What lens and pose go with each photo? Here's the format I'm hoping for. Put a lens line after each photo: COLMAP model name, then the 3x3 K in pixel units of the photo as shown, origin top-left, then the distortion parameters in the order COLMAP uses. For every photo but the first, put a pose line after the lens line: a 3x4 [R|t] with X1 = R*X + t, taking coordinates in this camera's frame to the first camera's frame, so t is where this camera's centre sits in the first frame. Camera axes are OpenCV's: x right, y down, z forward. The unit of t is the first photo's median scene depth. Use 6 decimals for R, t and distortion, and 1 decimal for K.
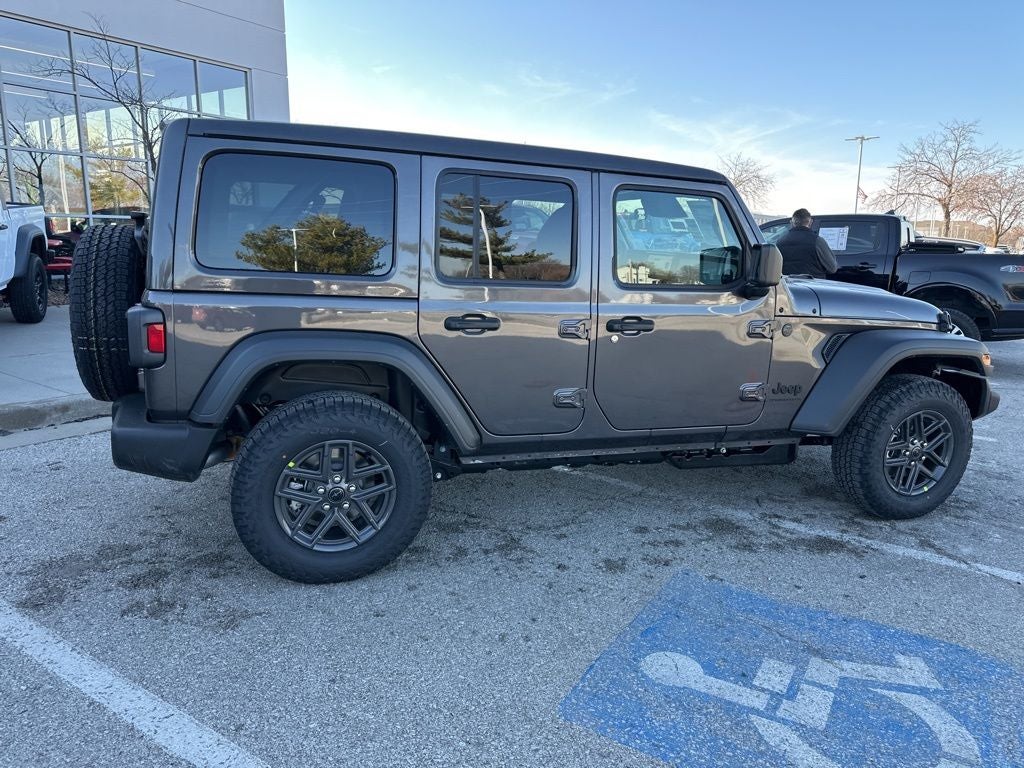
lens RADIAL K [[715.3, 0, 505.6], [0, 715.3, 383.4], [0, 0, 1]] dist [0.051927, -0.061634]
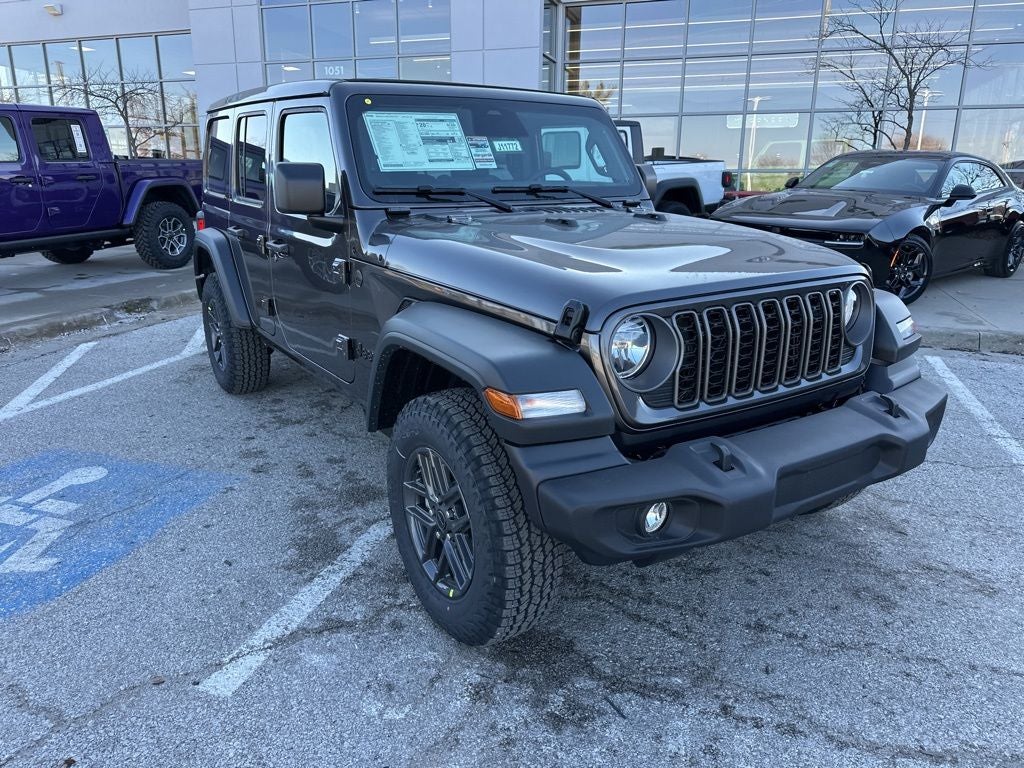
lens RADIAL K [[717.3, 0, 507.2], [0, 717.3, 385.3], [0, 0, 1]] dist [0.042477, -0.058139]
pose [[0.255443, 0.244507, -0.935396, 1.325768], [-0.196677, 0.960405, 0.197335, -0.163588], [0.946608, 0.133563, 0.293417, 1.041205]]
